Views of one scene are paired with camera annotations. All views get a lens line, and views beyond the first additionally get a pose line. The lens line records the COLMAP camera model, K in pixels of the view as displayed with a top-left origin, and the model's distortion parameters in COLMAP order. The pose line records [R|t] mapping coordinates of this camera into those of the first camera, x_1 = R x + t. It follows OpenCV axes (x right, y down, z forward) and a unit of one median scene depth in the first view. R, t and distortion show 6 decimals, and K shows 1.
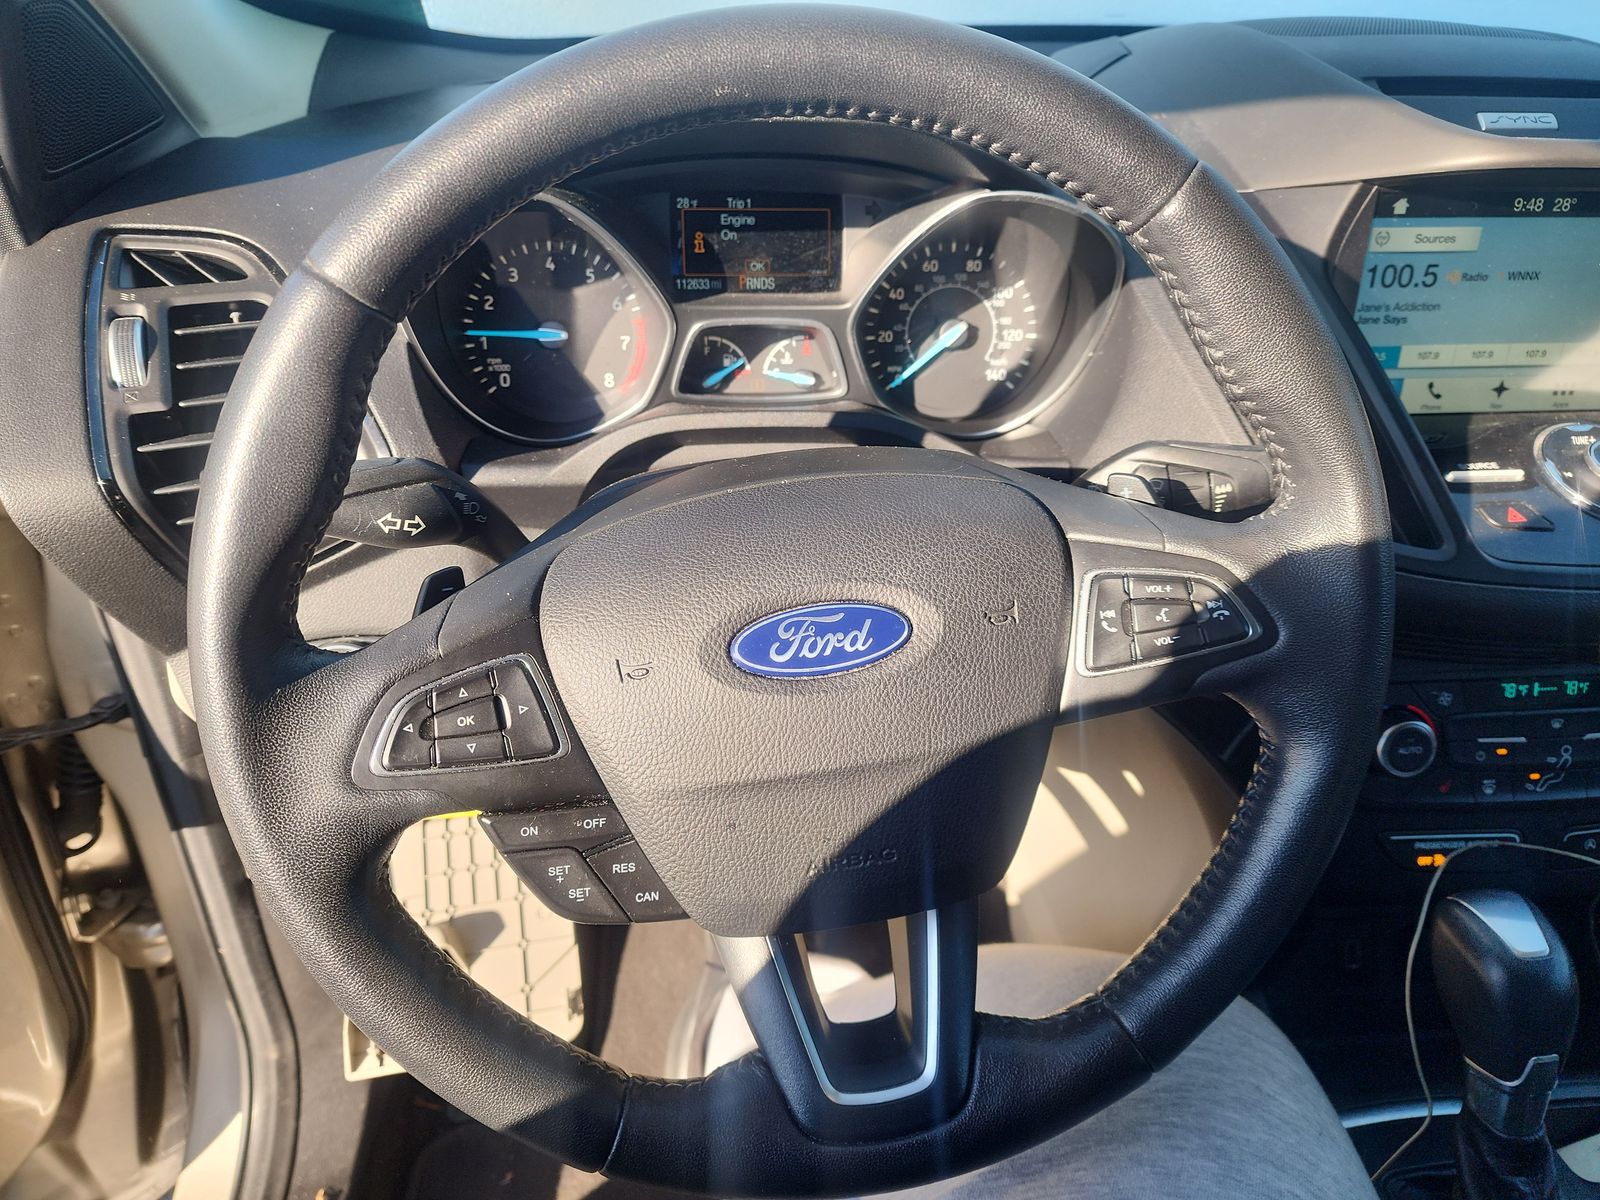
lens RADIAL K [[1076.7, 0, 798.7], [0, 1076.7, 594.2], [0, 0, 1]] dist [0.032096, -0.035162]
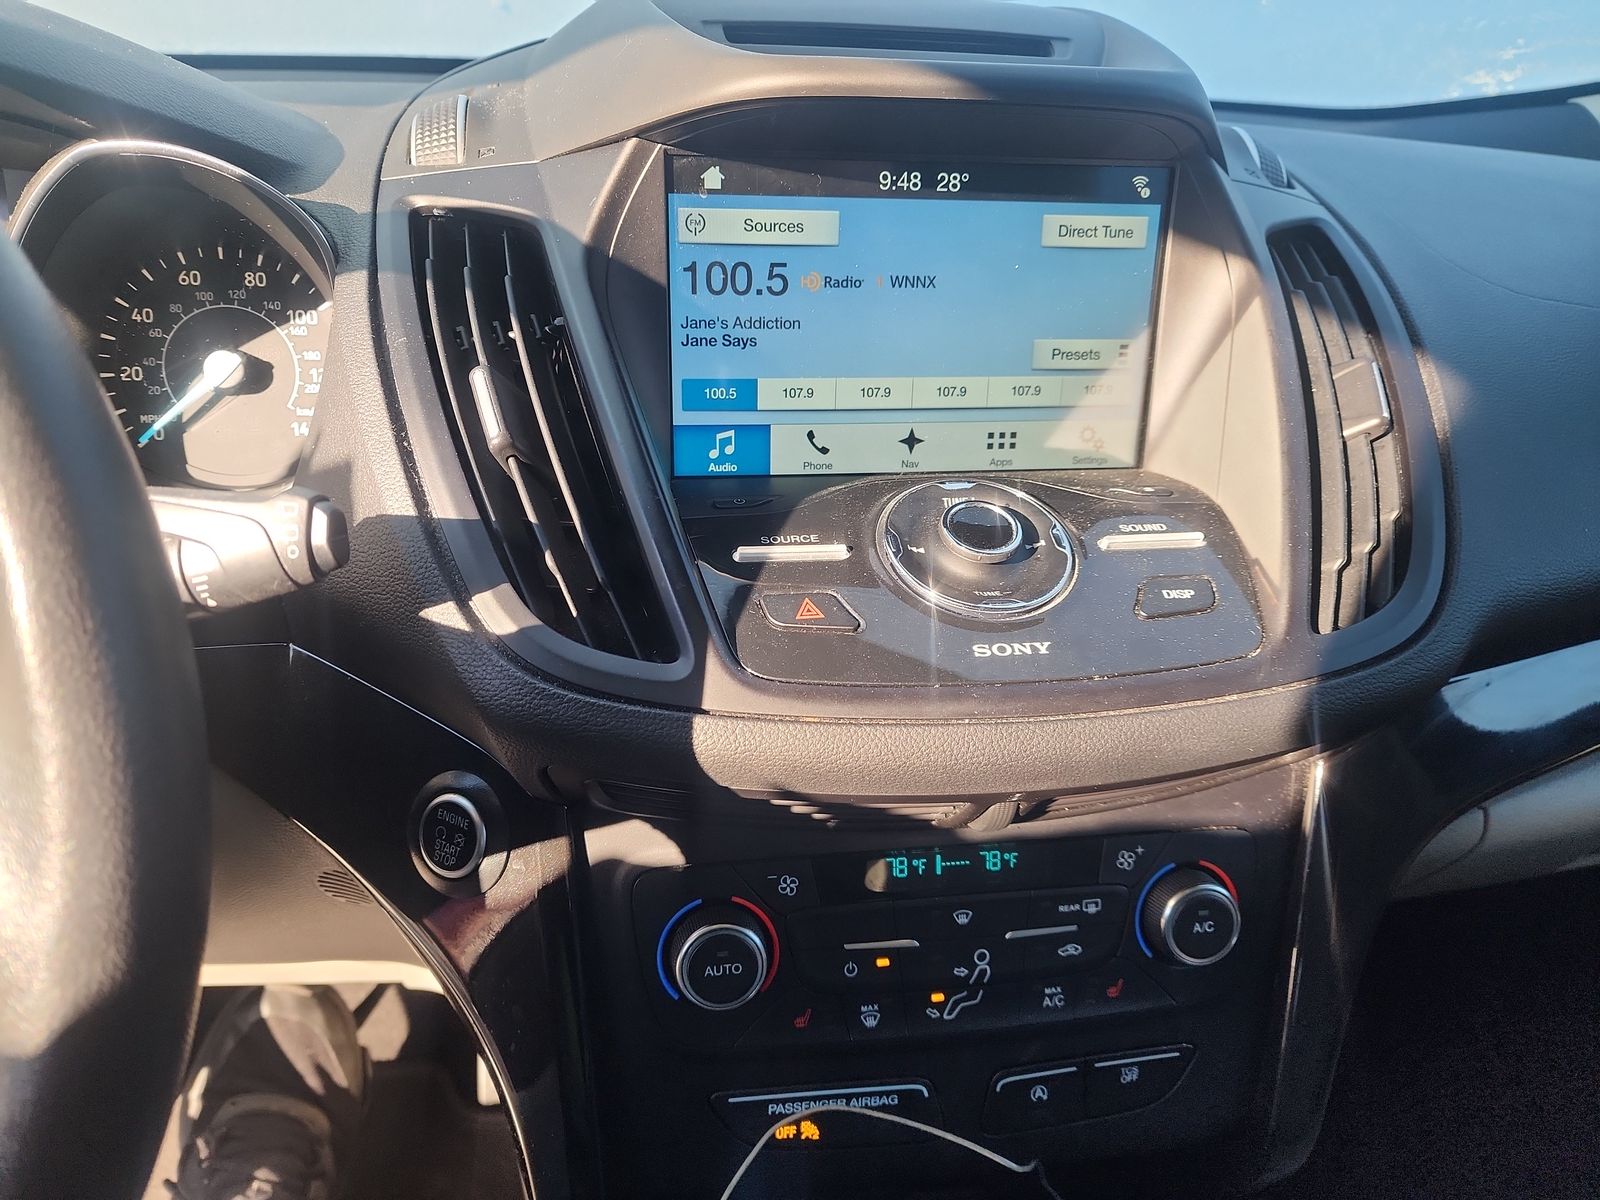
lens RADIAL K [[1076.7, 0, 789.0], [0, 1076.7, 614.8], [0, 0, 1]] dist [0.032096, -0.035162]
pose [[0.997645, -0.009139, 0.067980, 0.498774], [0.015195, 0.995906, -0.089114, -0.009800], [-0.066888, 0.089937, 0.993699, 0.290376]]
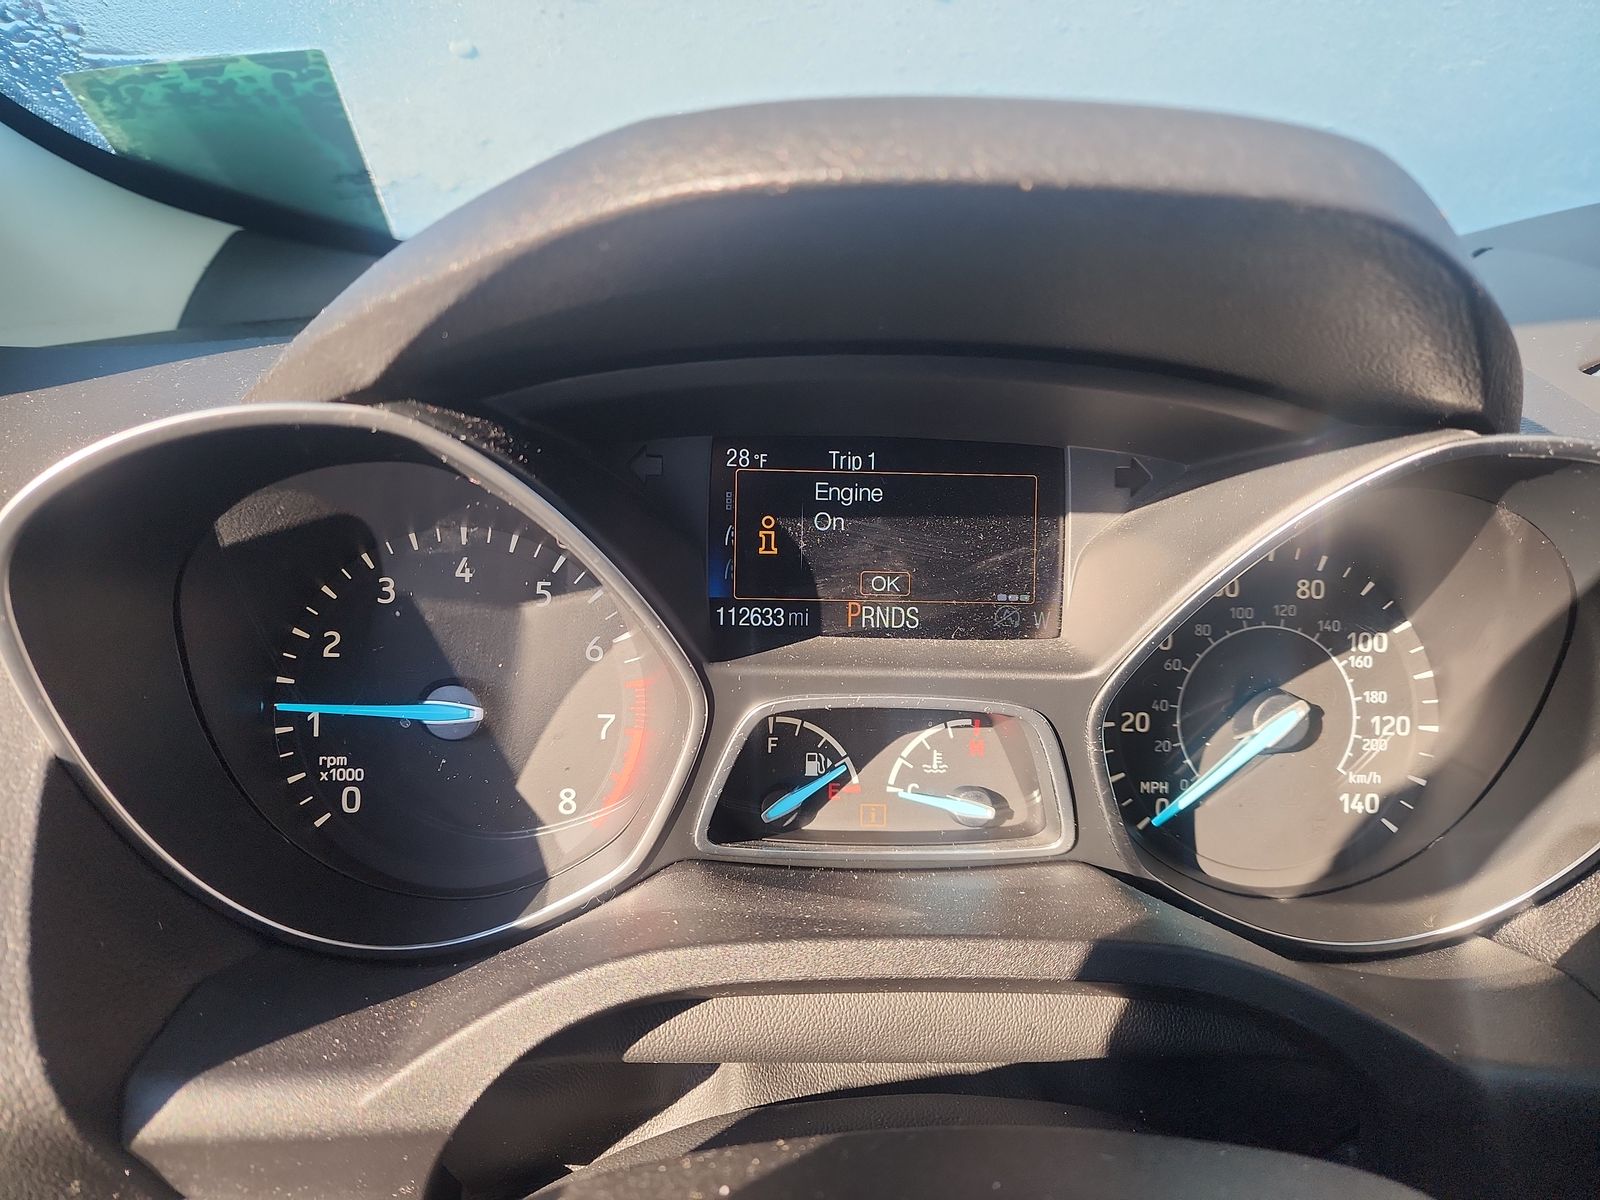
lens RADIAL K [[1076.7, 0, 807.7], [0, 1076.7, 602.5], [0, 0, 1]] dist [0.032096, -0.035162]
pose [[0.999164, 0.022001, -0.034455, -0.057041], [-0.029773, 0.969188, -0.244517, -0.179144], [0.028014, 0.245339, 0.969033, 0.541029]]
